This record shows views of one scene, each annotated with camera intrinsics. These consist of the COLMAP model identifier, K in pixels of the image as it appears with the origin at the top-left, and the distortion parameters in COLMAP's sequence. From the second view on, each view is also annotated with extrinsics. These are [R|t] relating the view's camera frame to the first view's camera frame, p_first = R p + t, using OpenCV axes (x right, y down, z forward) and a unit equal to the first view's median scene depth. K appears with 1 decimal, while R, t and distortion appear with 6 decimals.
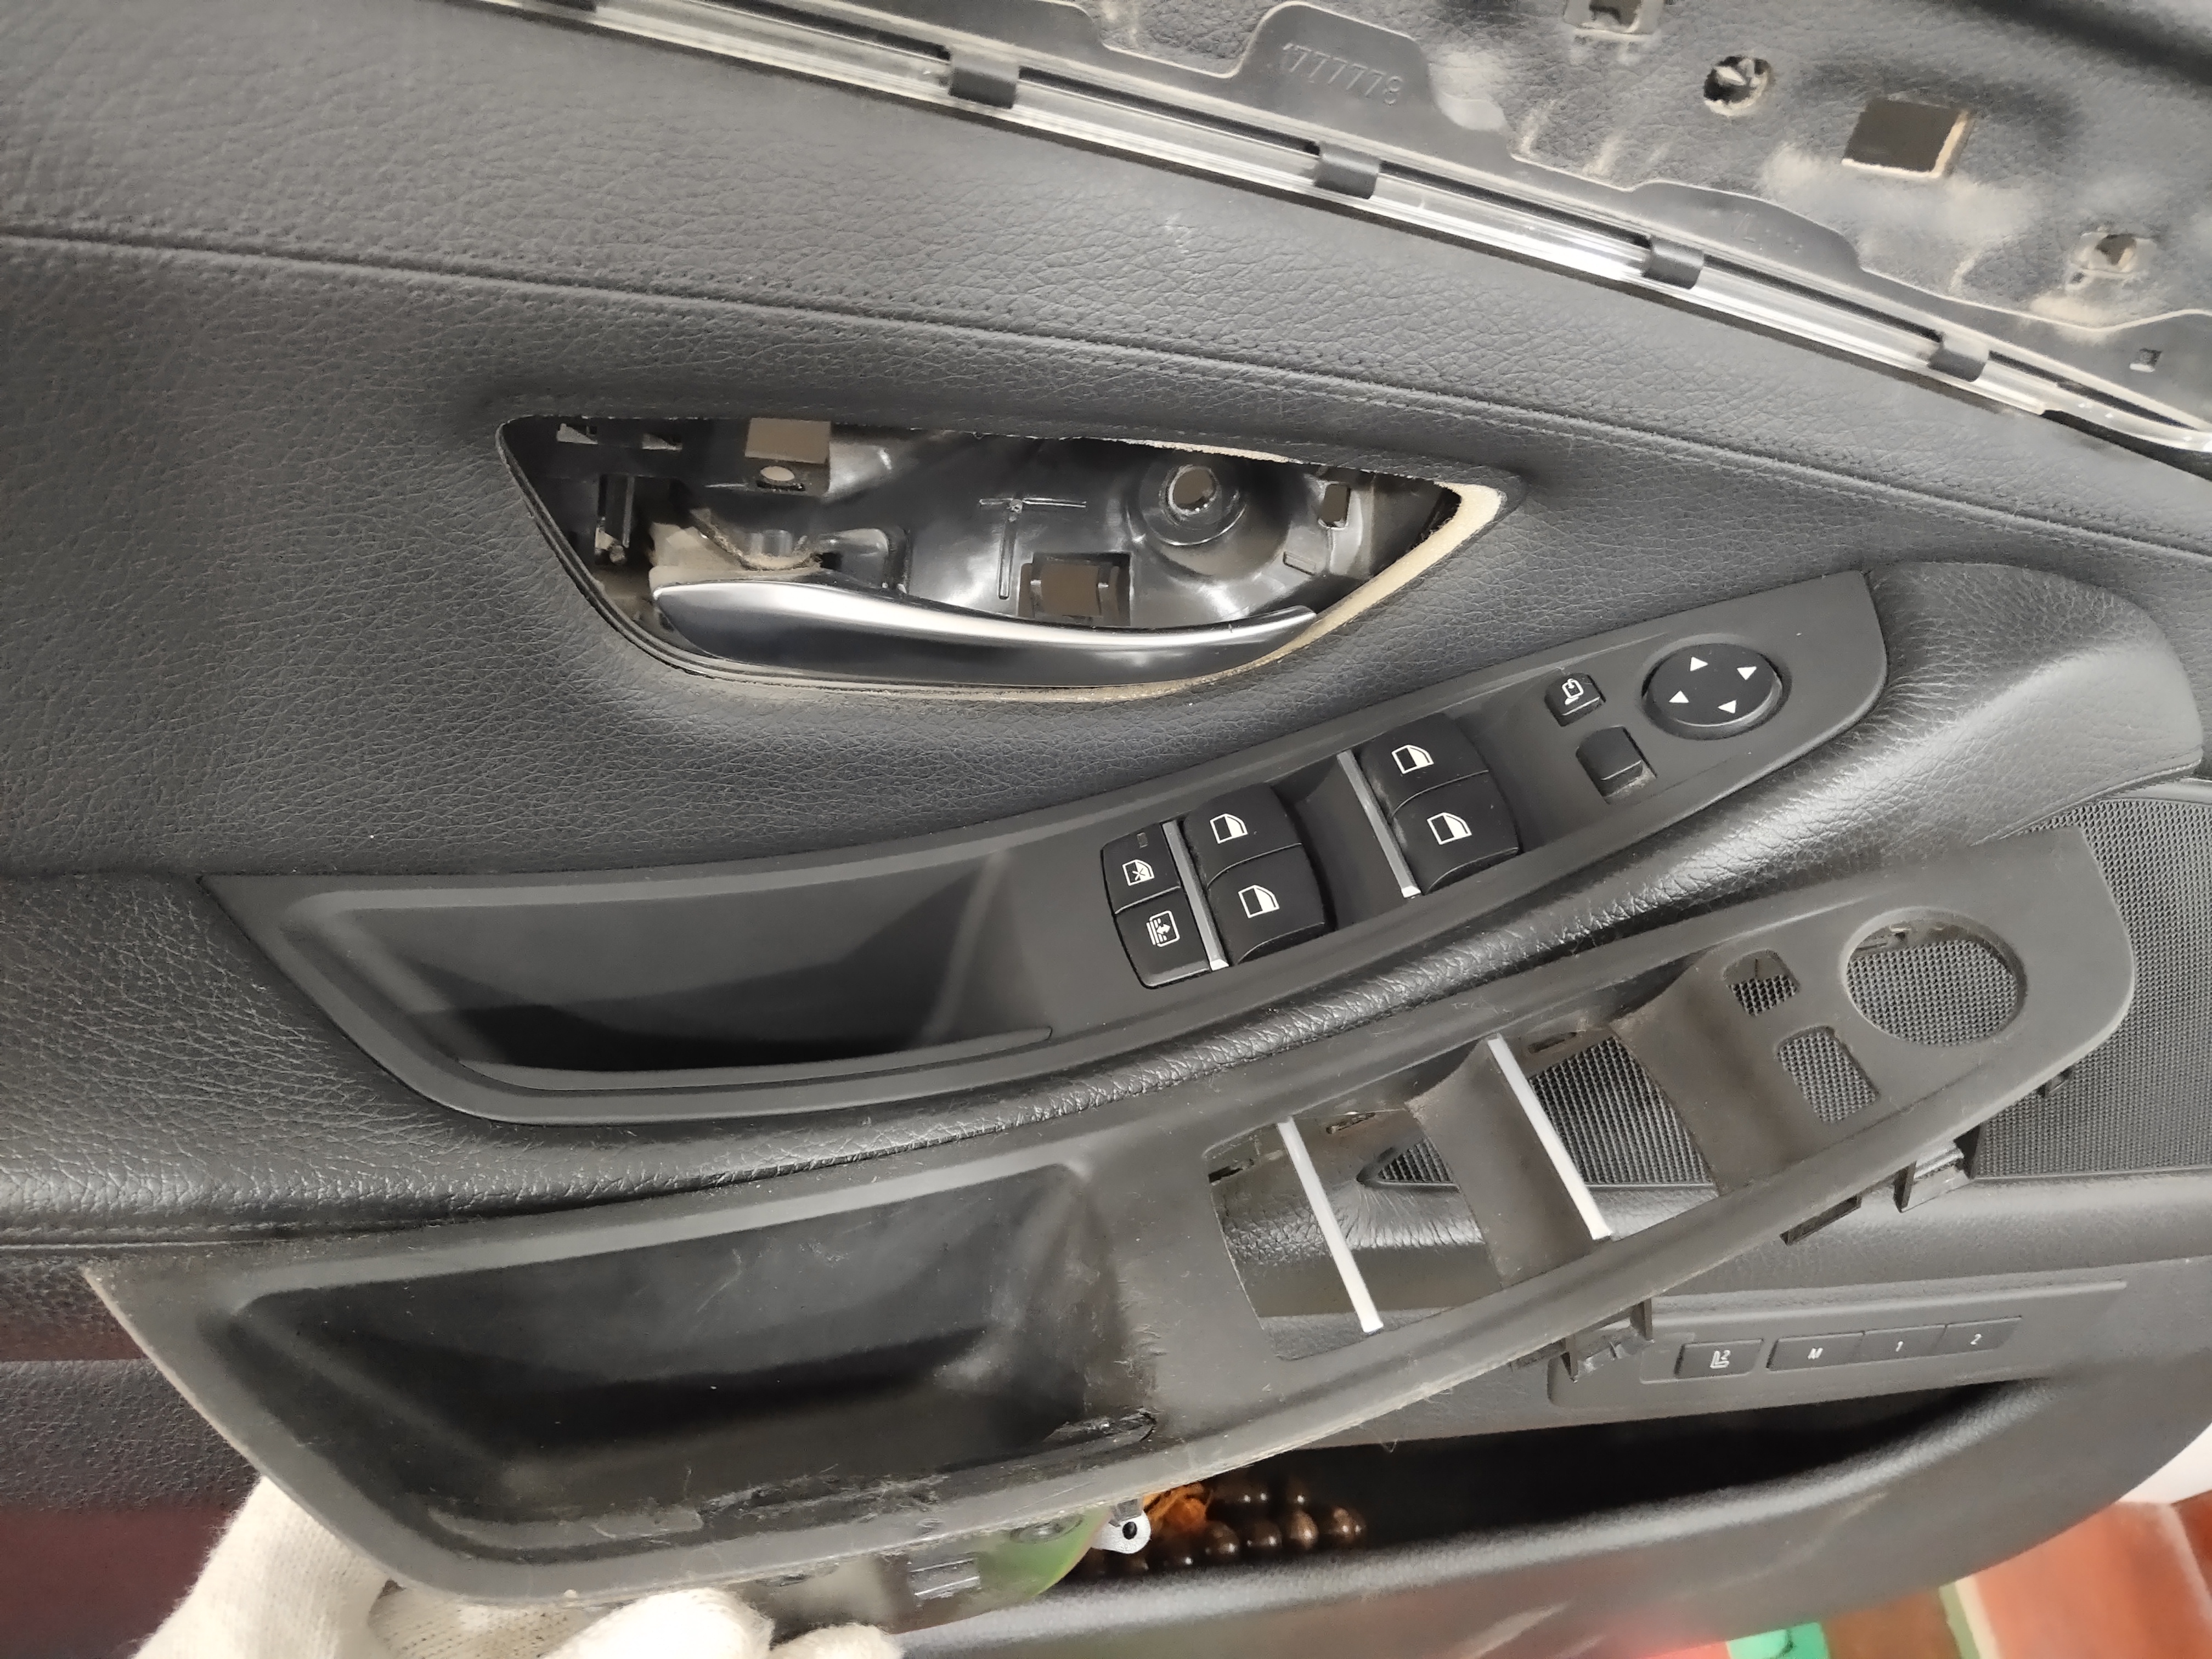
lens RADIAL K [[1732.2, 0, 1112.3], [0, 1732.2, 835.1], [0, 0, 1]] dist [0.024075, -0.028653]
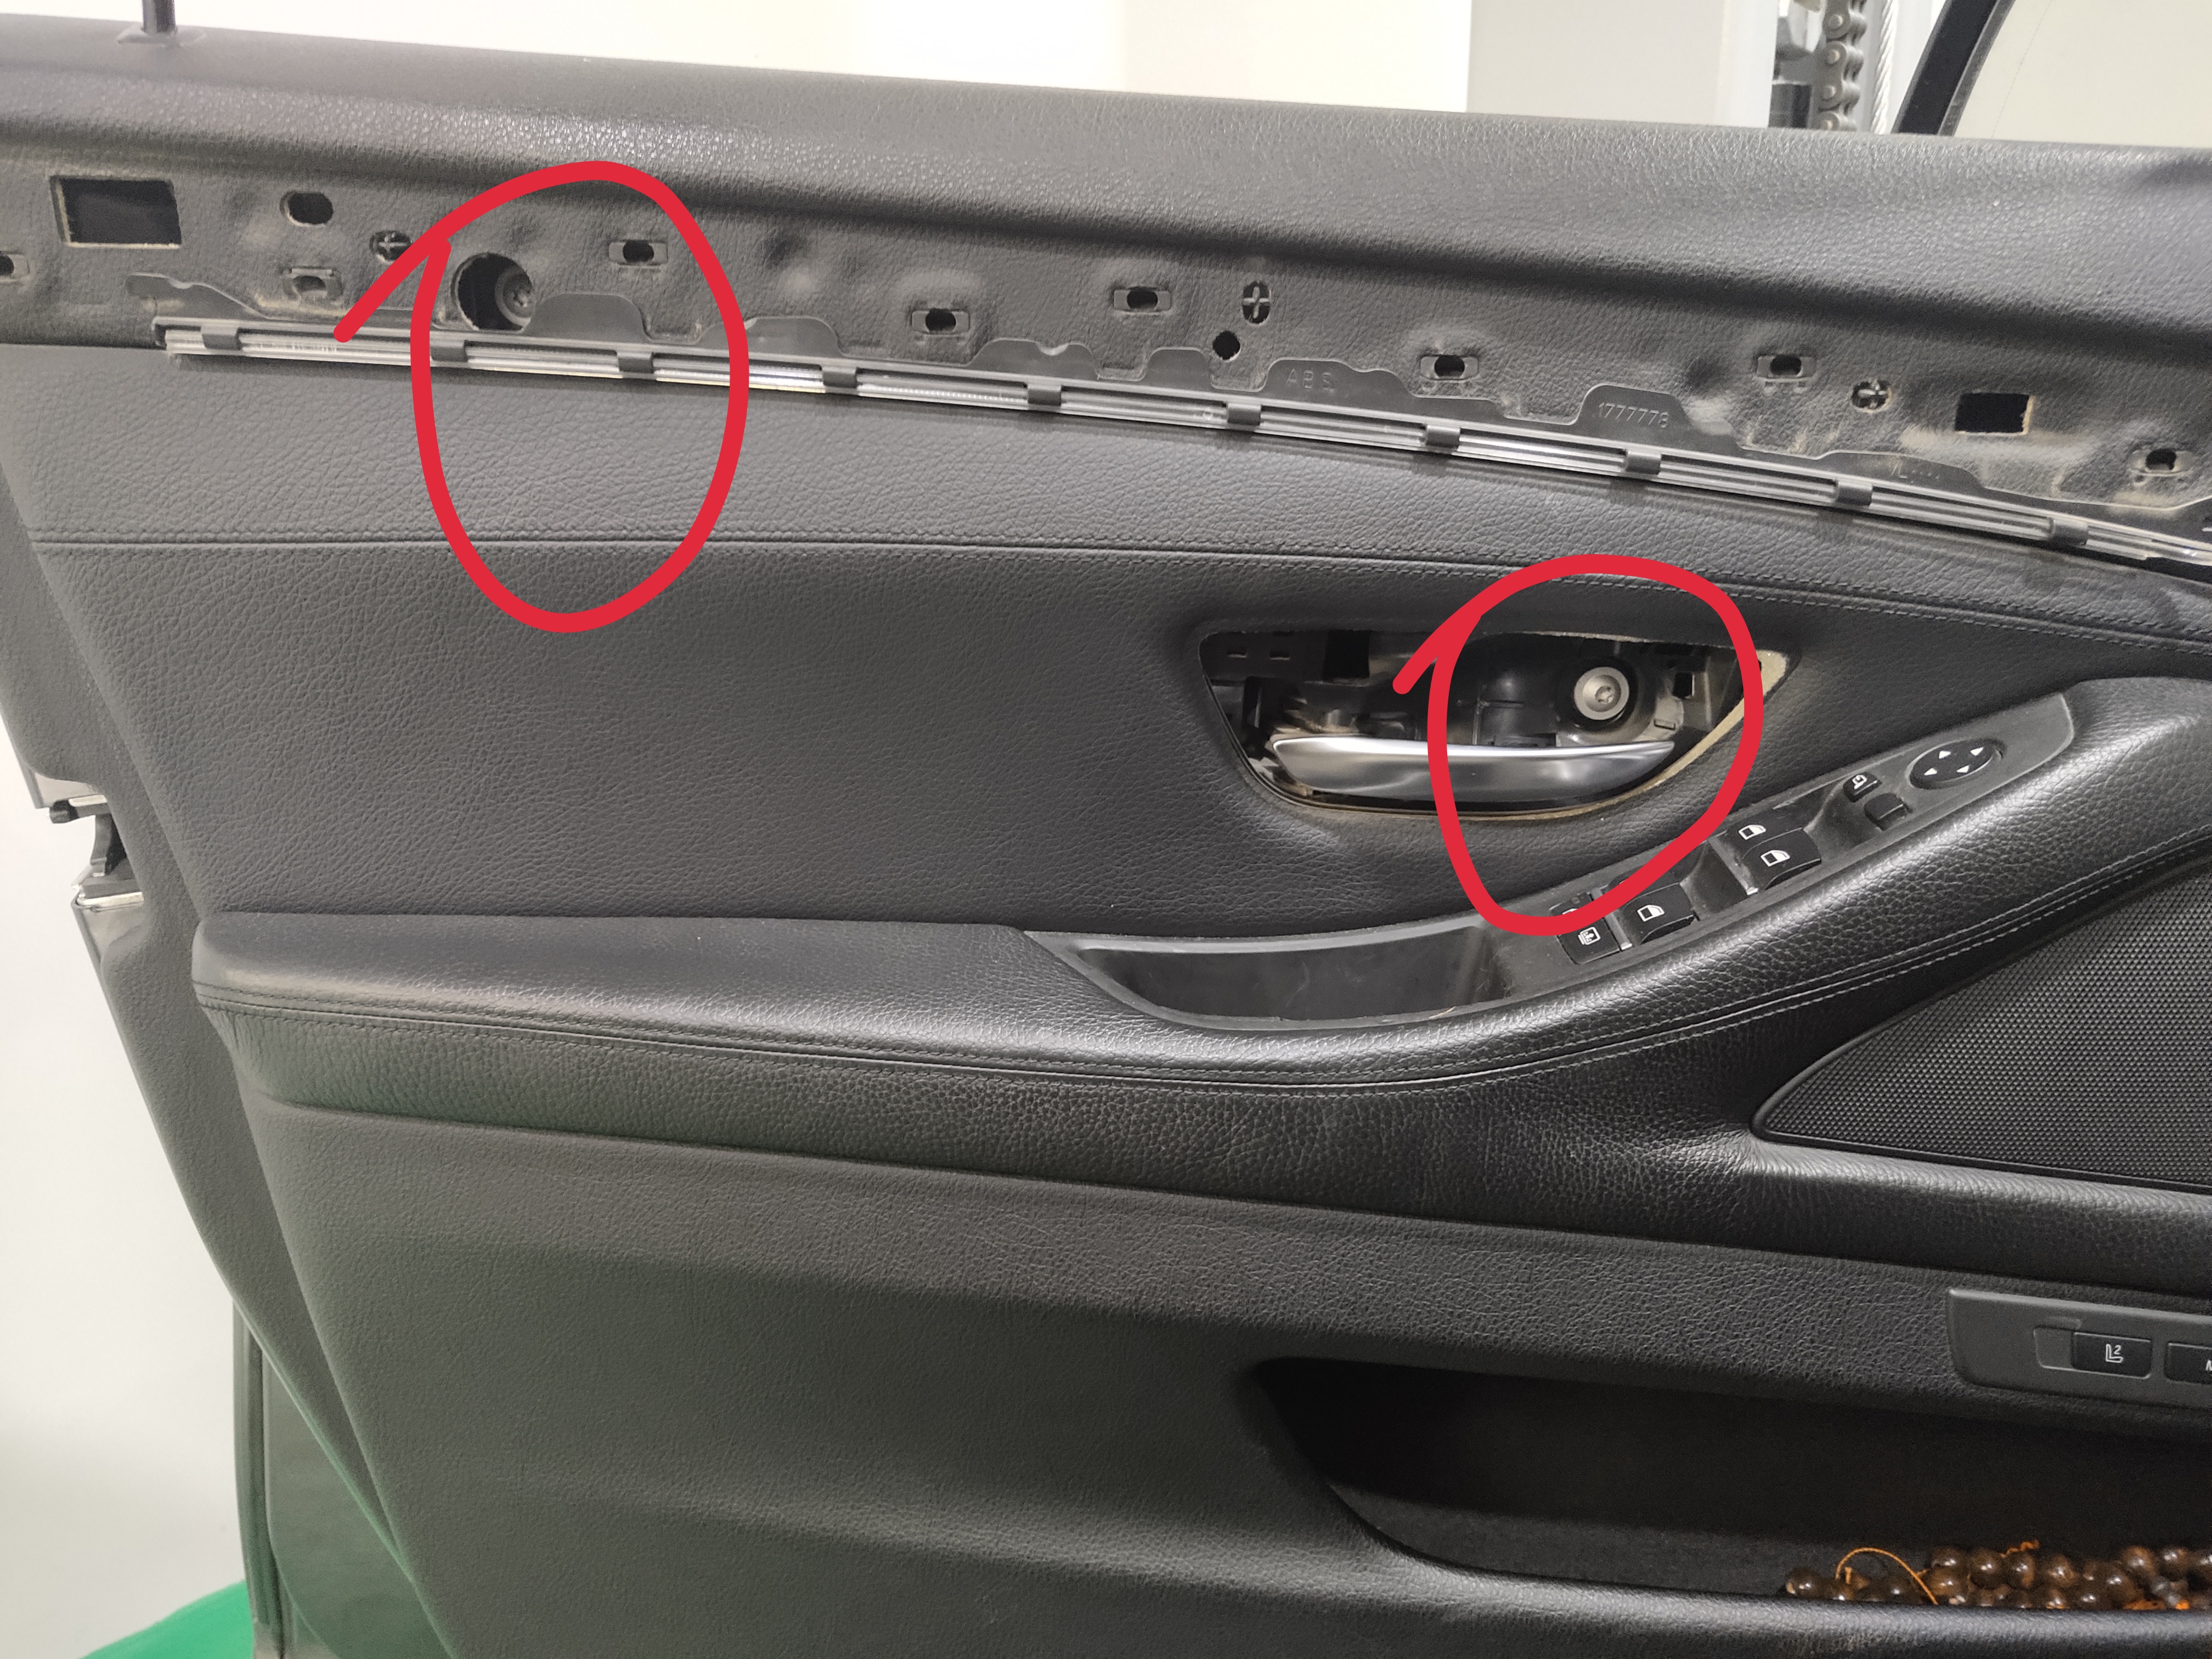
lens RADIAL K [[1715.3, 0, 1105.0], [0, 1715.3, 836.6], [0, 0, 1]] dist [0.025759, -0.009860]
pose [[0.953238, -0.078917, -0.291734, 0.087871], [-0.032110, 0.933395, -0.357412, 0.651637], [0.300509, 0.350066, 0.887214, -0.654684]]
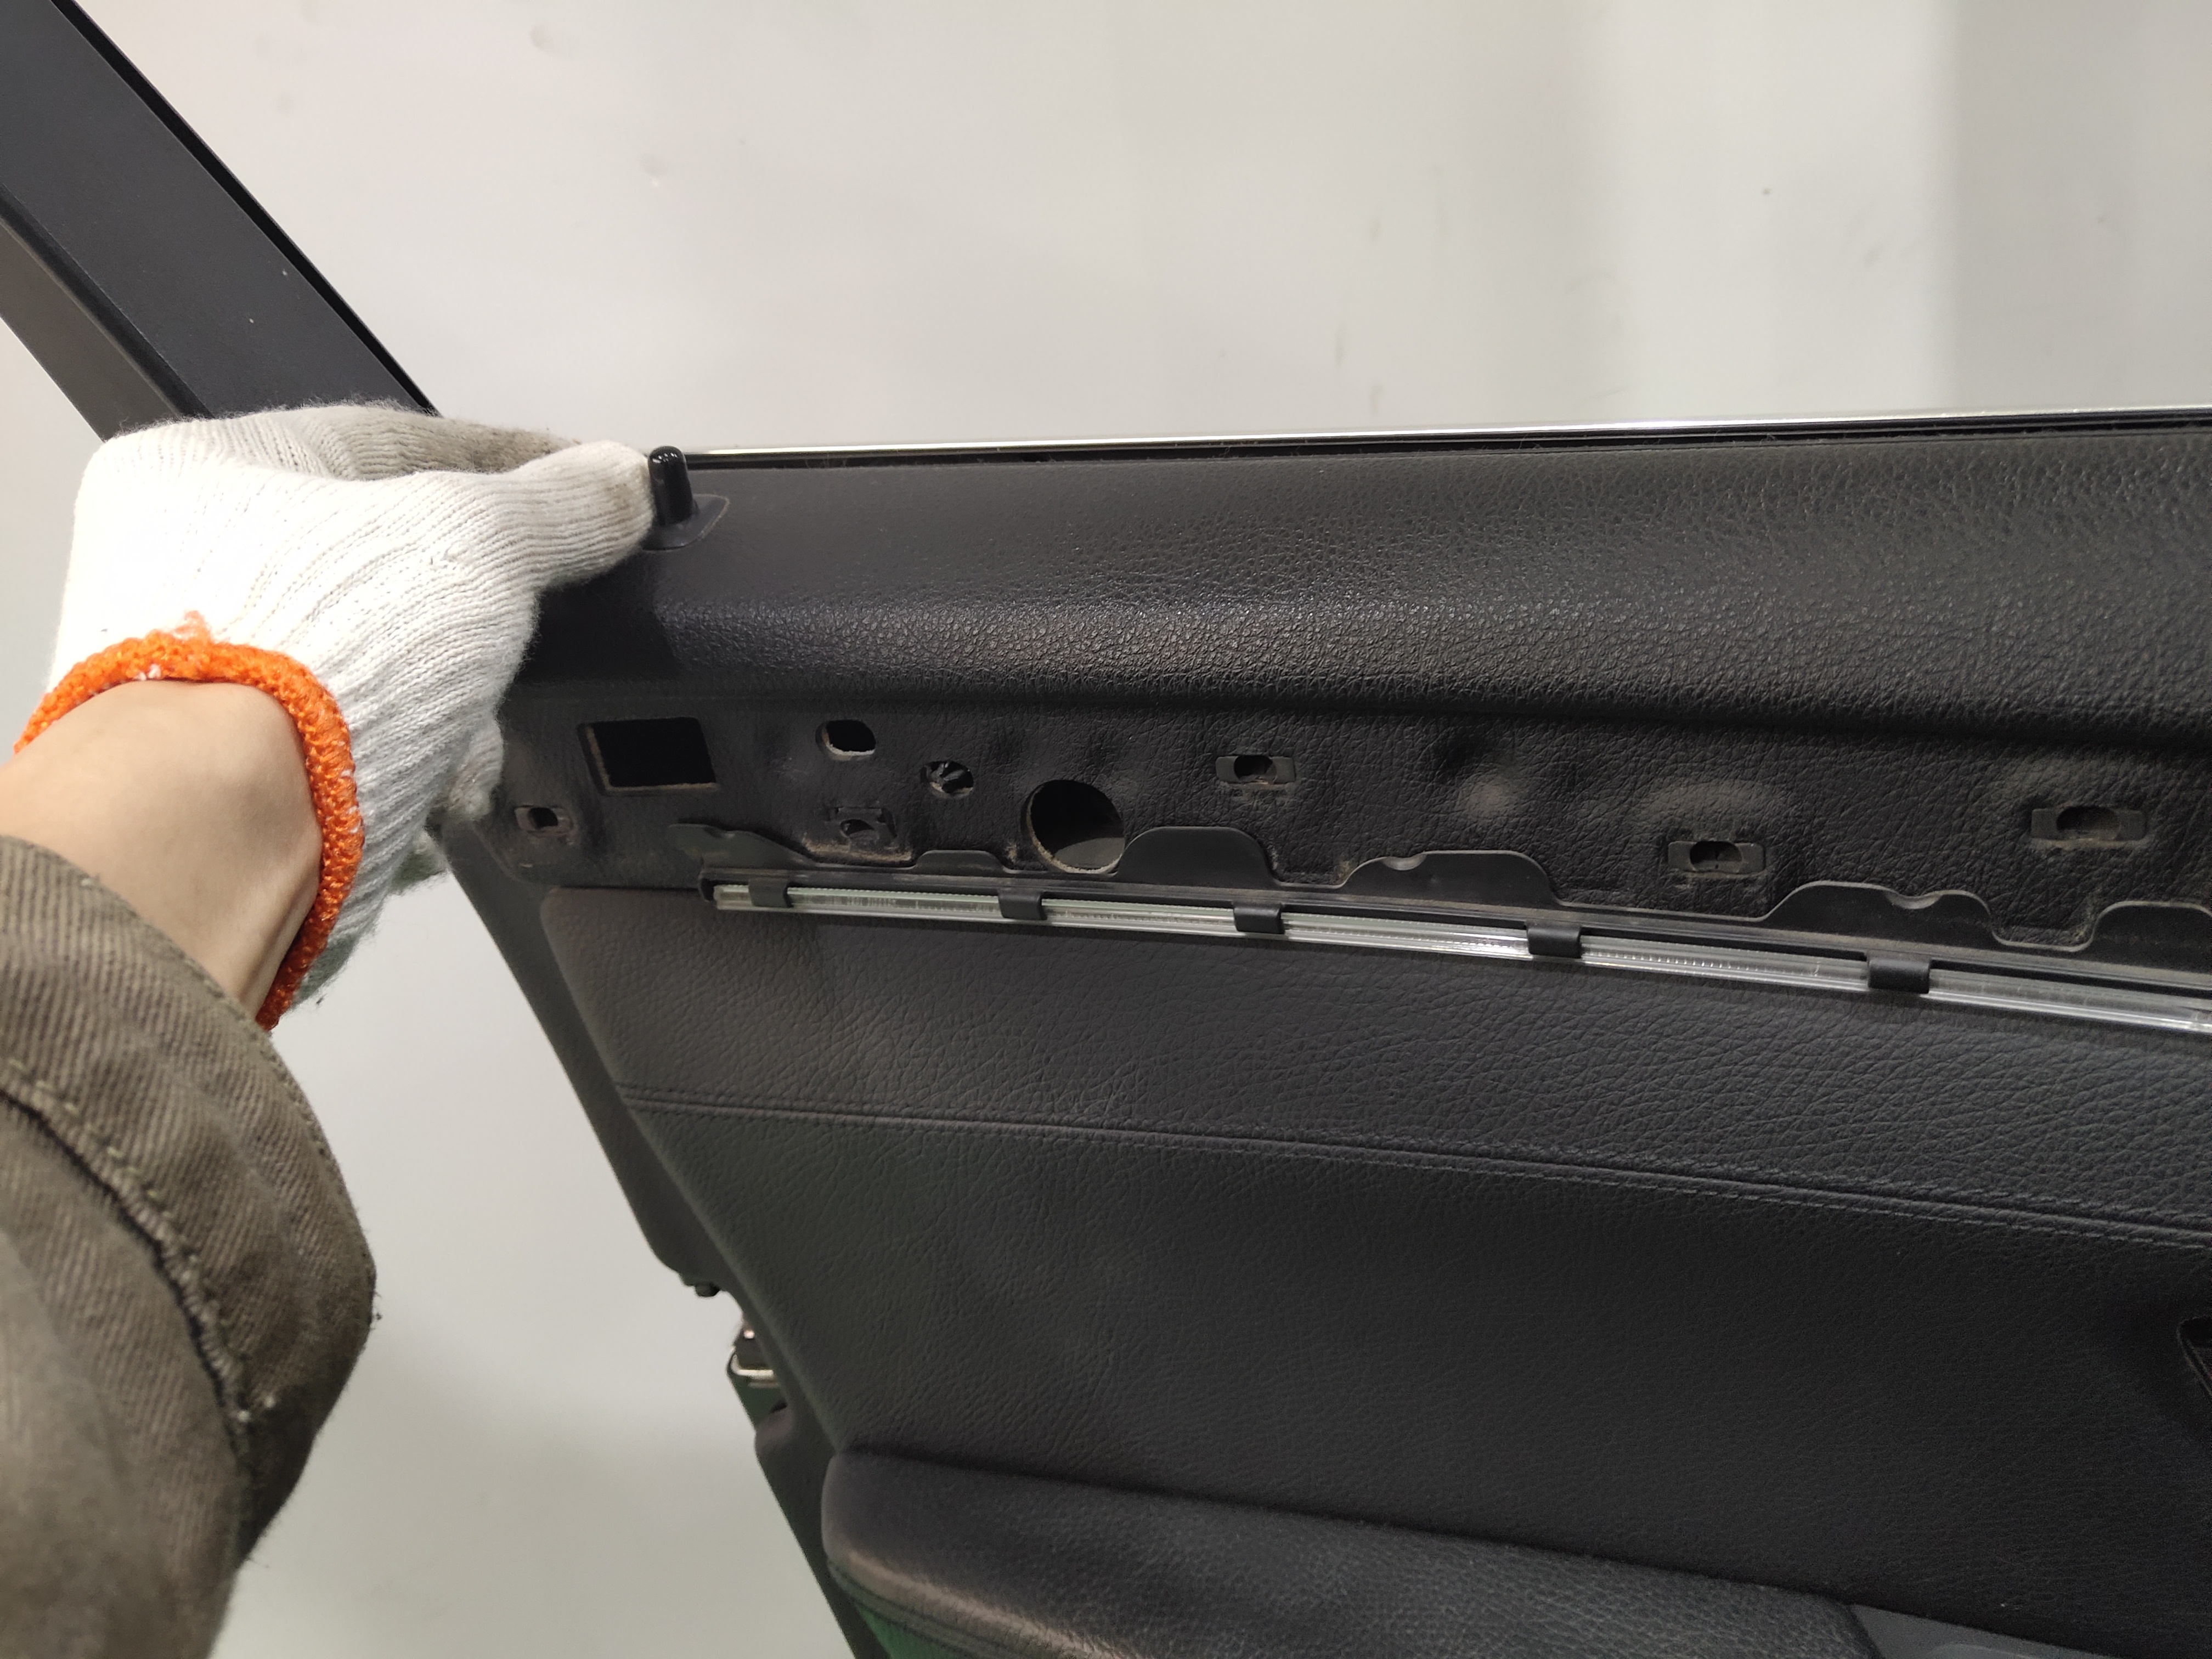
lens RADIAL K [[1722.5, 0, 1110.5], [0, 1722.5, 835.9], [0, 0, 1]] dist [0.008247, 0.001541]
pose [[0.738214, -0.040554, -0.673346, -0.088749], [-0.128325, 0.971521, -0.199199, -0.221702], [0.662248, 0.233459, 0.711986, -0.370847]]
